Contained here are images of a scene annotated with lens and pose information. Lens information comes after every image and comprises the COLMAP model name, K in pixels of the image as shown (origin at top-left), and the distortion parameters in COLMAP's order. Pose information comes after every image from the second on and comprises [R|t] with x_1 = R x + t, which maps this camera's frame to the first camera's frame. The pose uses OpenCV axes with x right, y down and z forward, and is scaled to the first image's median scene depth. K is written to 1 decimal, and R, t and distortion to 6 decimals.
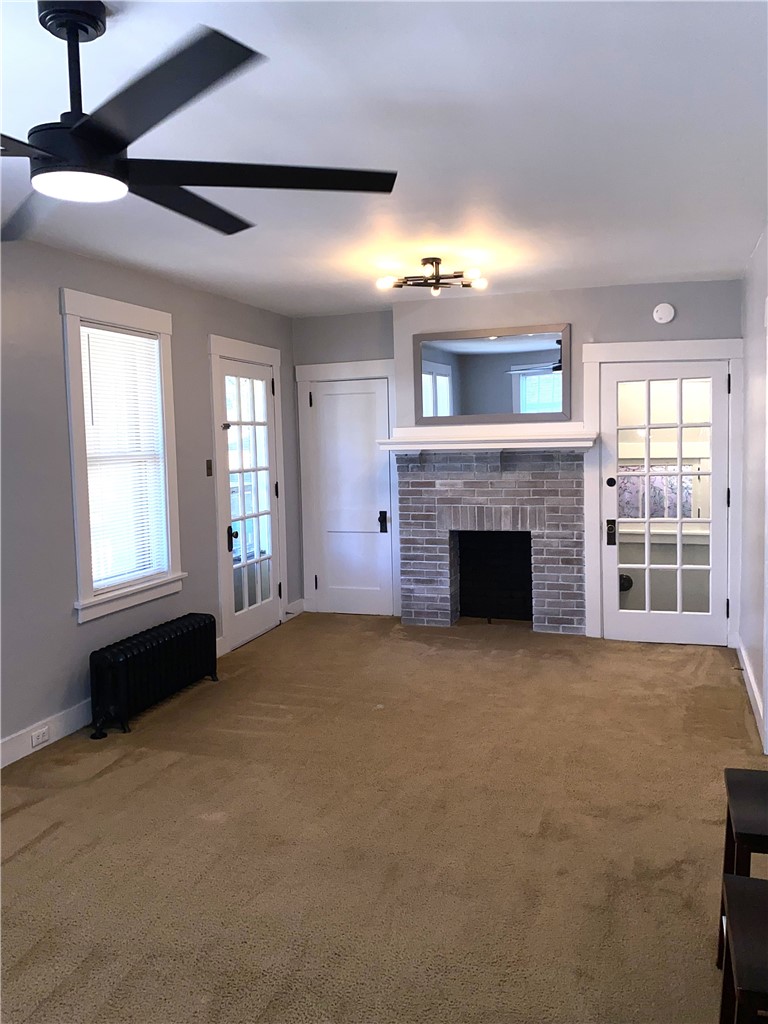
lens RADIAL K [[839.0, 0, 384.0], [0, 839.0, 512.0], [0, 0, 1]] dist [0.051677, -0.109797]
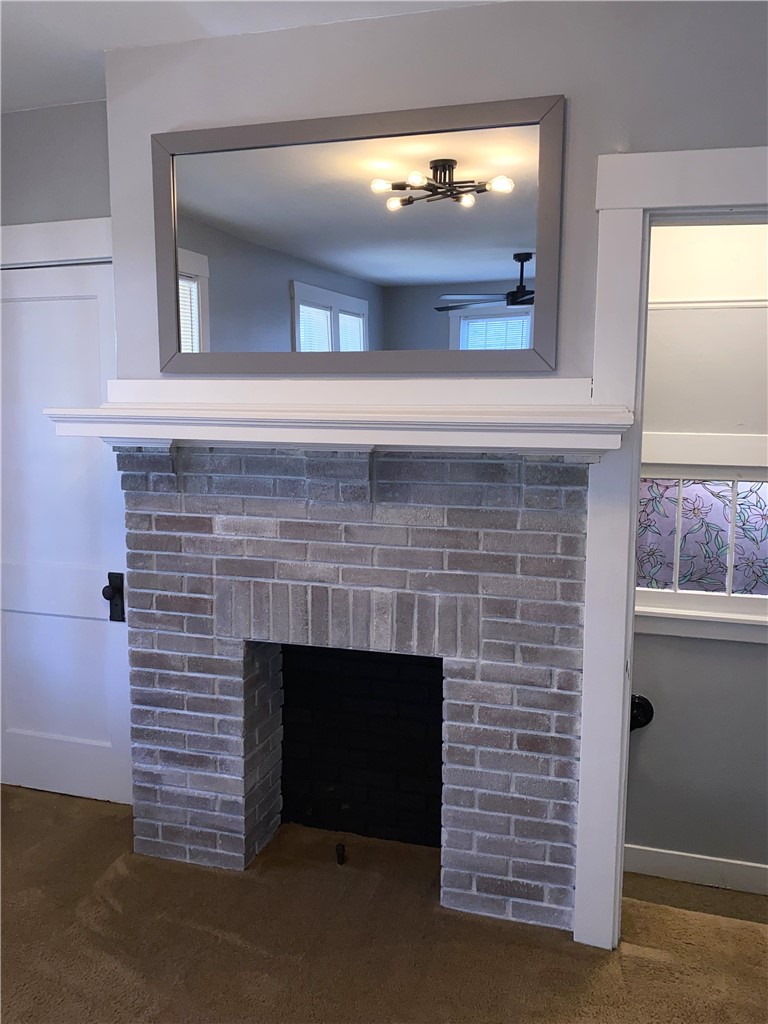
lens RADIAL K [[839.0, 0, 384.0], [0, 839.0, 512.0], [0, 0, 1]] dist [0.051677, -0.109797]
pose [[0.997944, 0.025790, 0.058676, 0.121587], [-0.027998, 0.998918, 0.037127, -0.057645], [-0.057655, -0.038694, 0.997586, 0.608189]]
